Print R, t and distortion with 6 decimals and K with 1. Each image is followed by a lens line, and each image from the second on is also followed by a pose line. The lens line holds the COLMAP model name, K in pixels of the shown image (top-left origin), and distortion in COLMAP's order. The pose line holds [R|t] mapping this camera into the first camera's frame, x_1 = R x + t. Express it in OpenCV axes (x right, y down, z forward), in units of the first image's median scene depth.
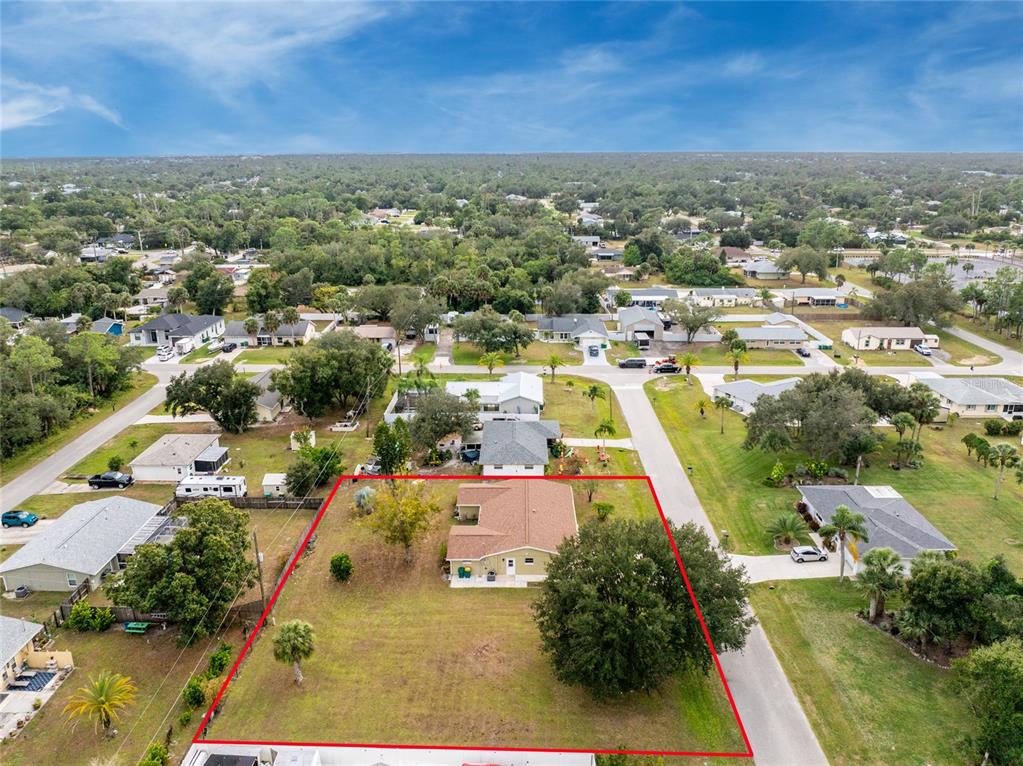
lens RADIAL K [[721.7, 0, 513.1], [0, 721.7, 382.9], [0, 0, 1]] dist [-0.039489, 0.006211]
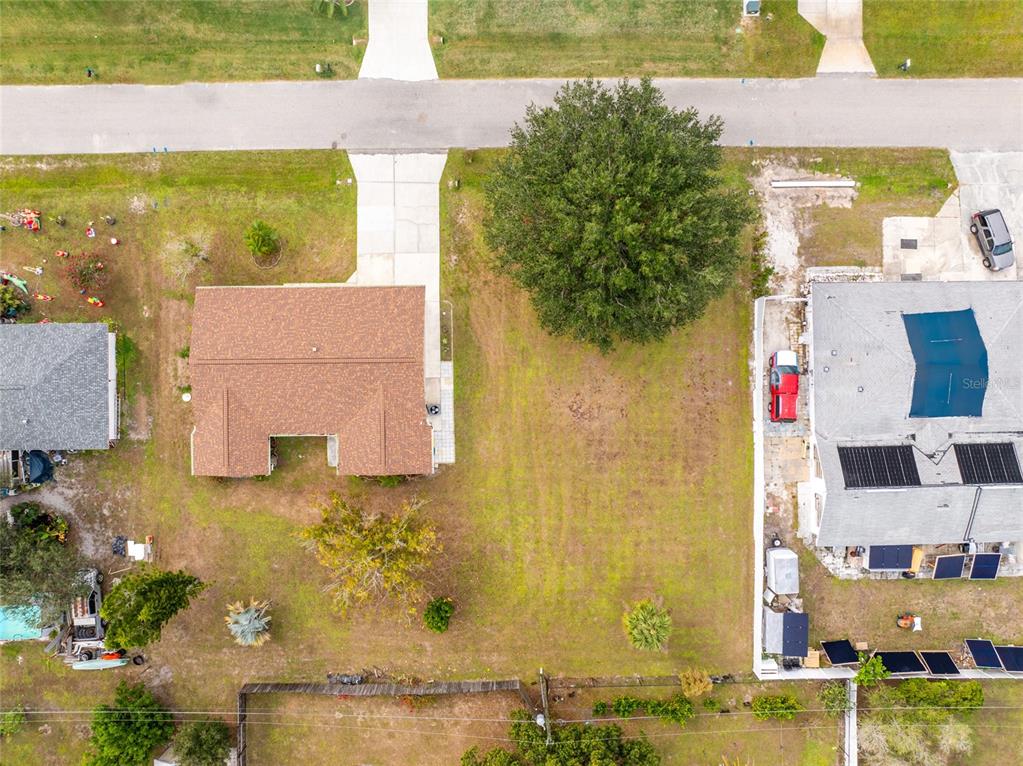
lens RADIAL K [[721.7, 0, 514.0], [0, 721.7, 378.8], [0, 0, 1]] dist [-0.039489, 0.006211]
pose [[-0.022780, -0.999729, 0.004877, -0.002941], [0.306692, -0.002345, 0.951806, -0.295891], [-0.951536, 0.023177, 0.306662, 0.497992]]
